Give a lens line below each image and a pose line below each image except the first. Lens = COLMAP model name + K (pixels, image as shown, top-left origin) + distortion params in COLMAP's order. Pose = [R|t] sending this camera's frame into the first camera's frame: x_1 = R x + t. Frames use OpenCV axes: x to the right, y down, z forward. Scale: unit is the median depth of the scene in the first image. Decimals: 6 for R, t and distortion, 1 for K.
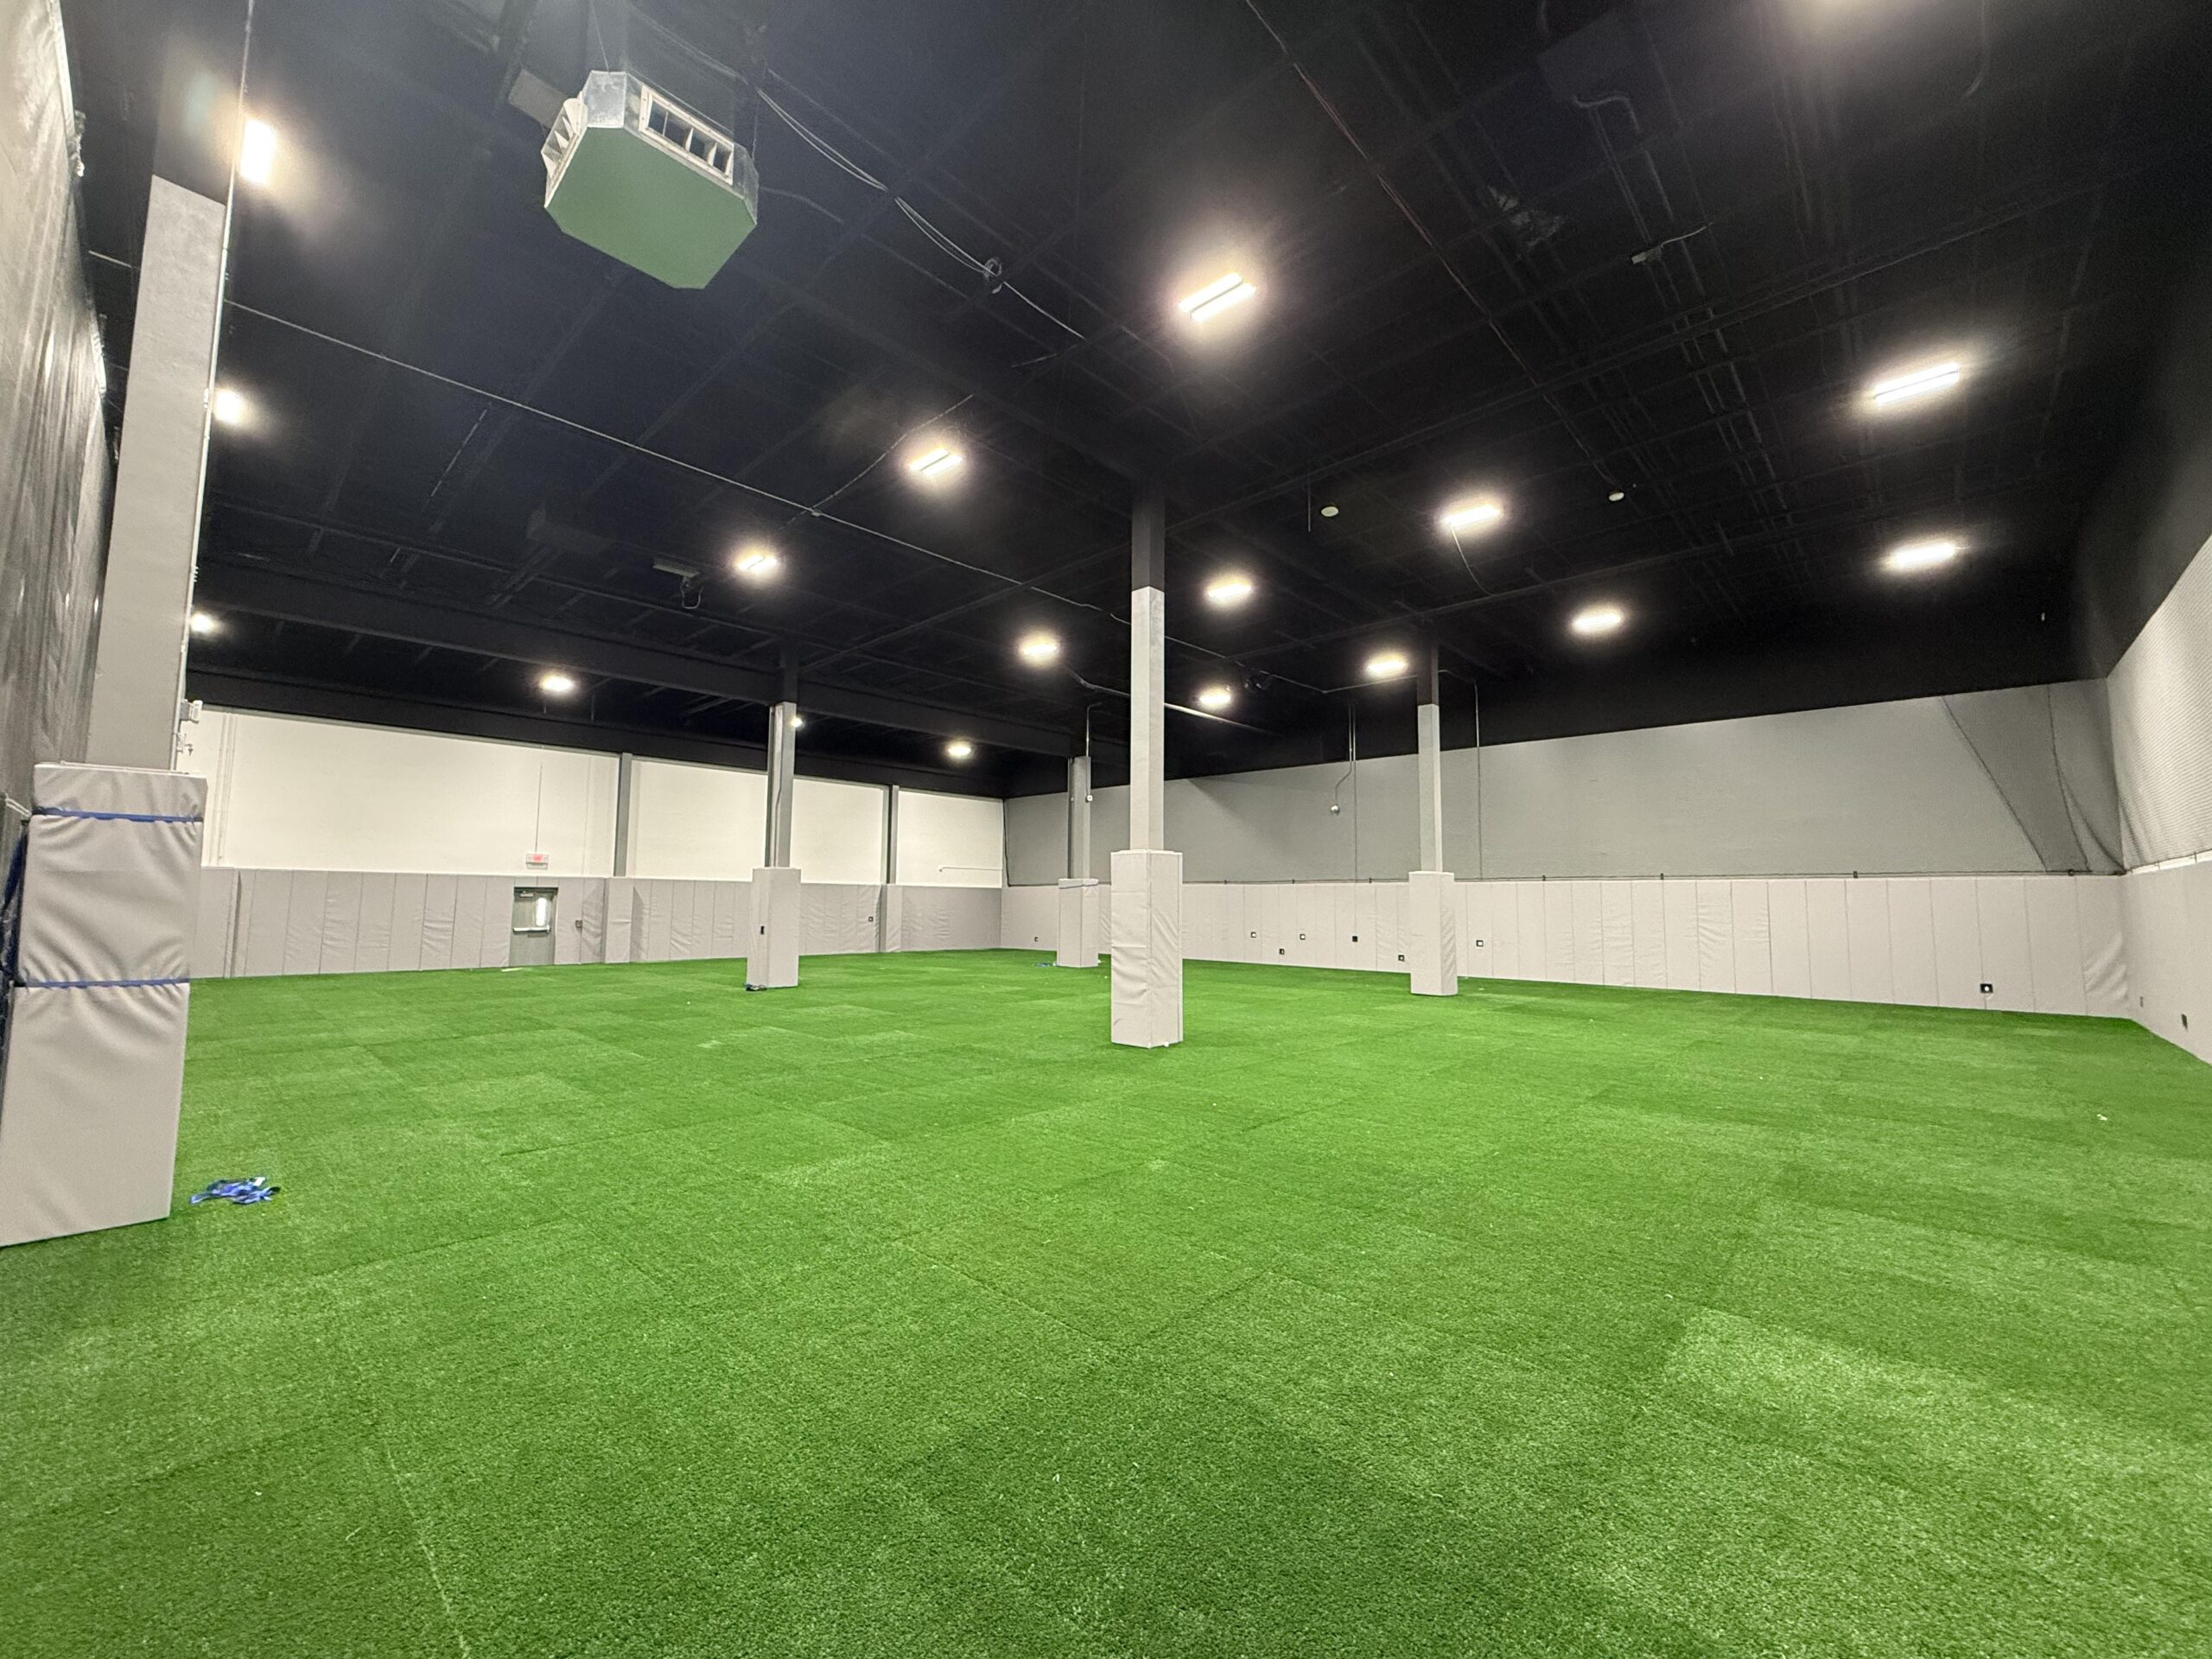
lens RADIAL K [[882.5, 0, 1097.6], [0, 882.5, 831.2], [0, 0, 1]] dist [0.001647, 0.000797]
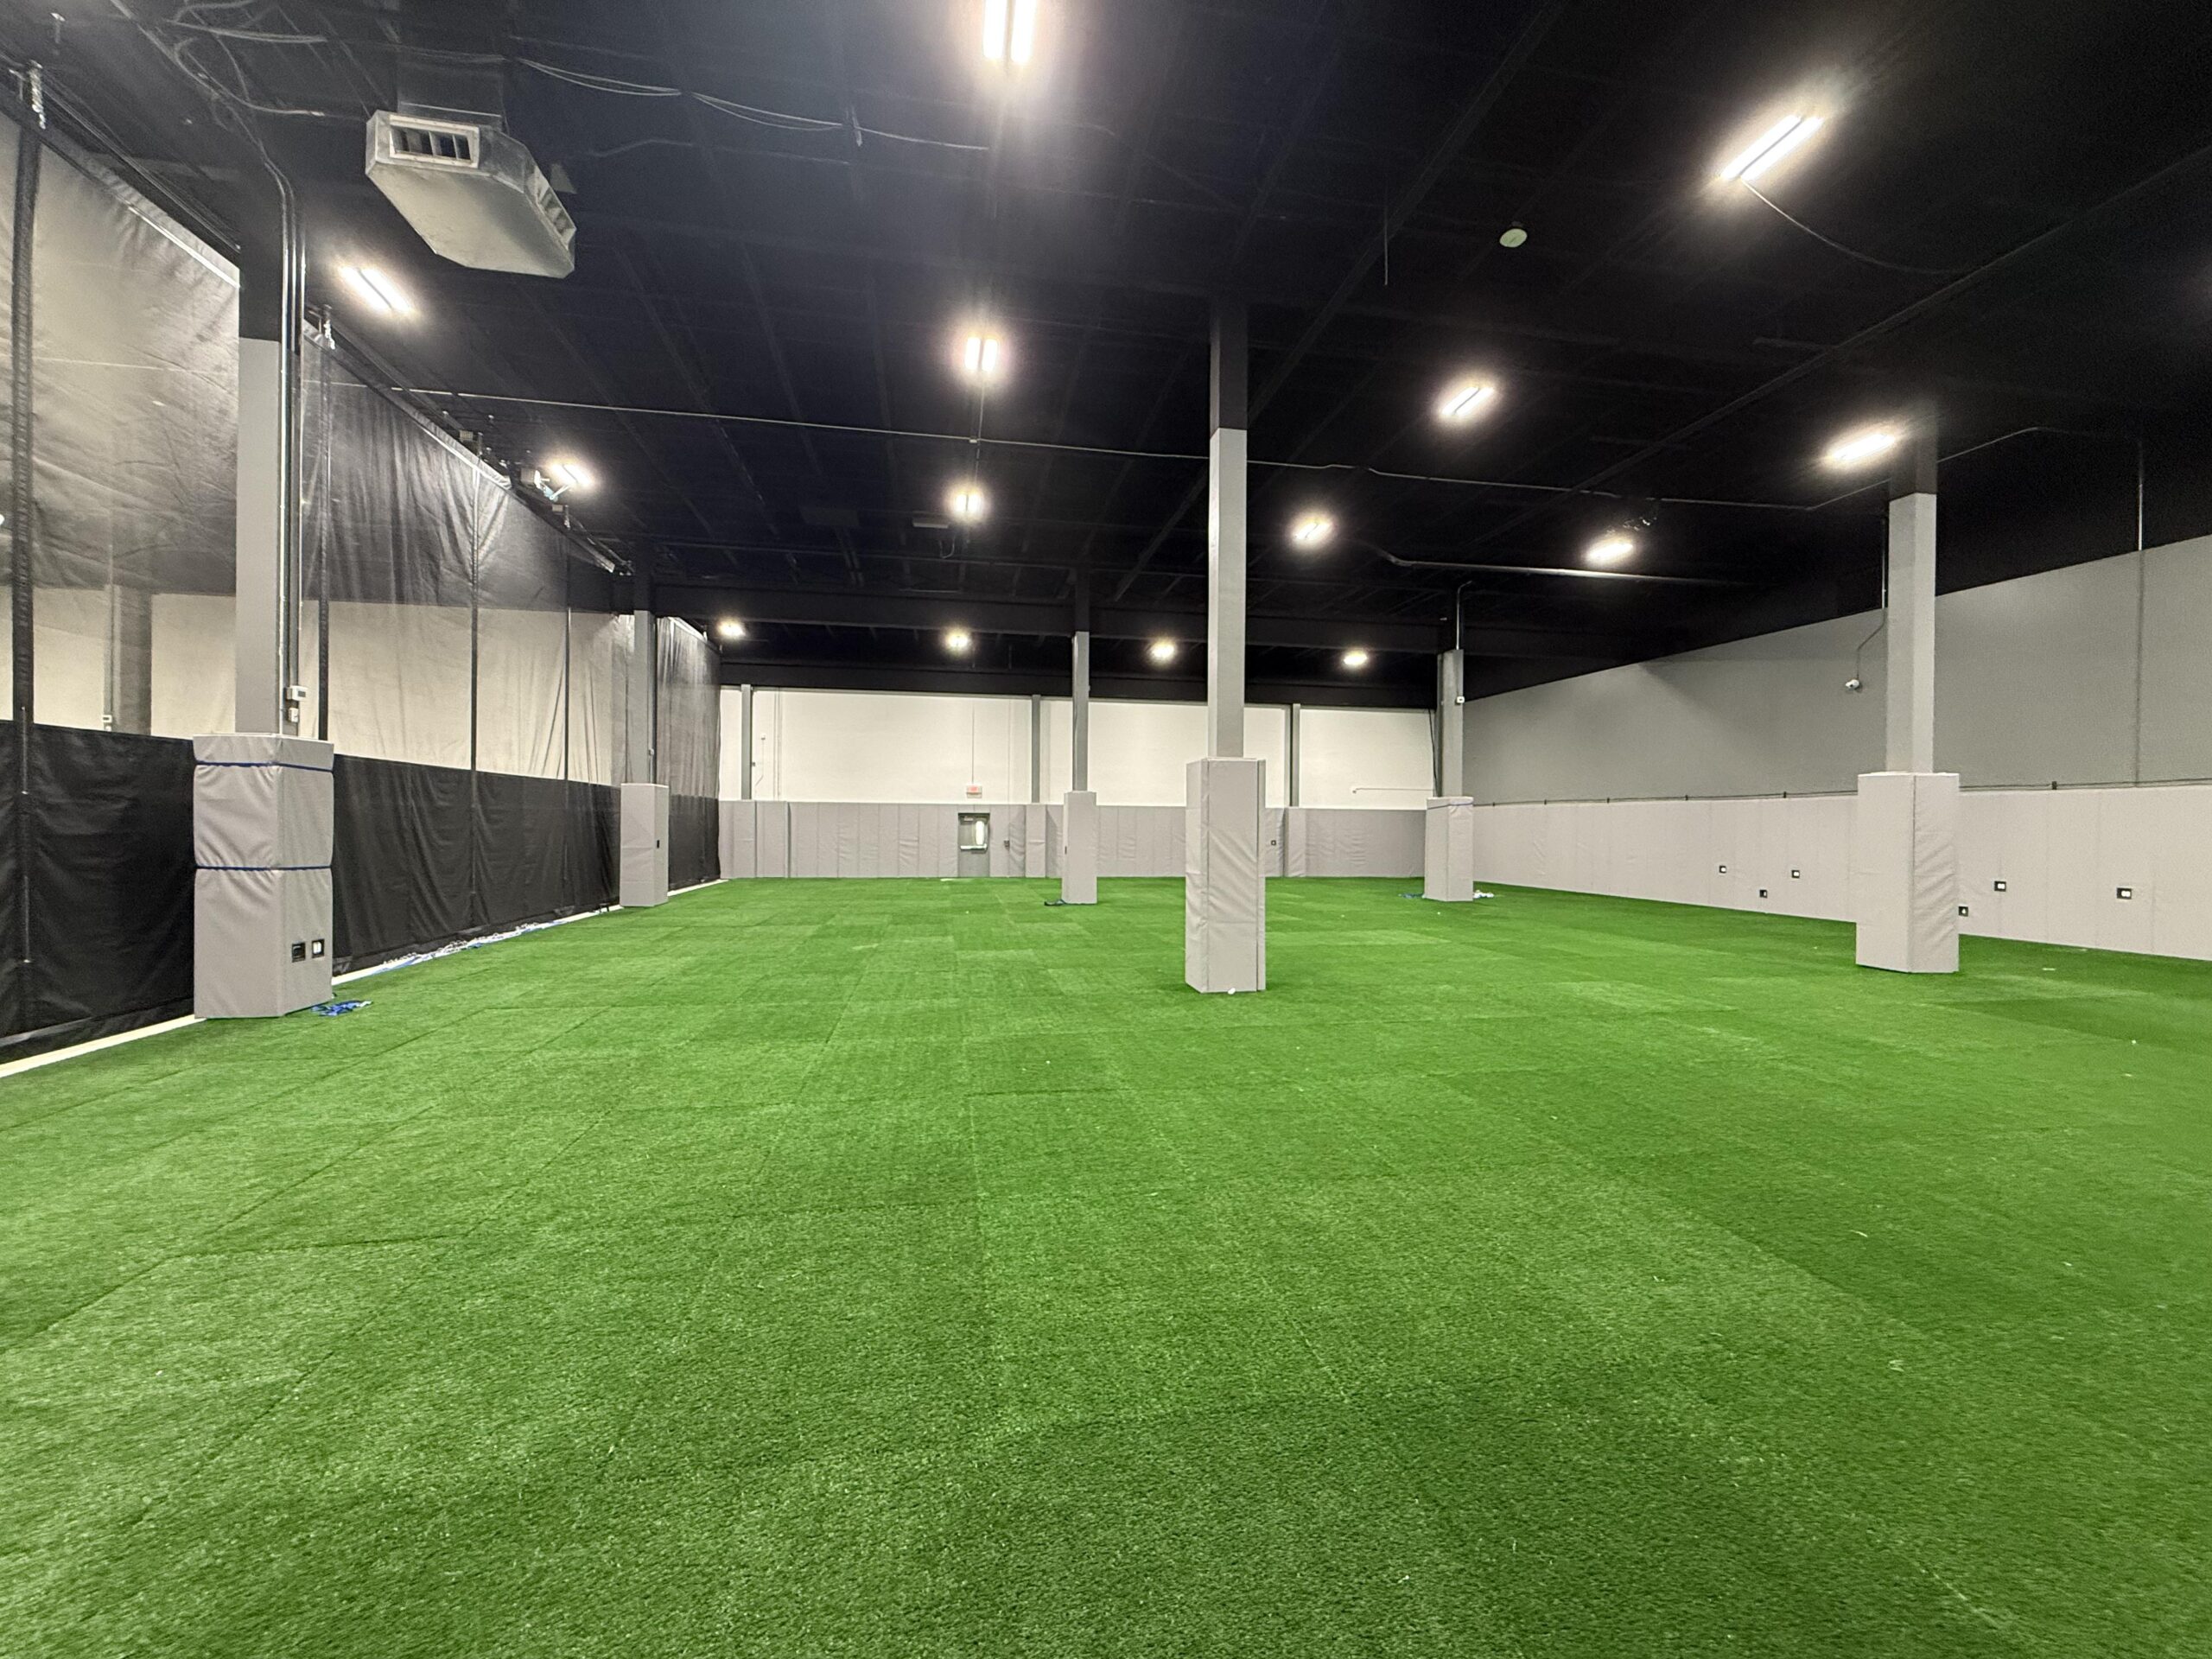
lens RADIAL K [[882.5, 0, 1101.1], [0, 882.5, 828.0], [0, 0, 1]] dist [0.001647, 0.000797]
pose [[0.804731, 0.000307, -0.593639, 0.271292], [0.047262, 0.996793, 0.064583, 0.017003], [0.591755, -0.080028, 0.802136, 0.159700]]
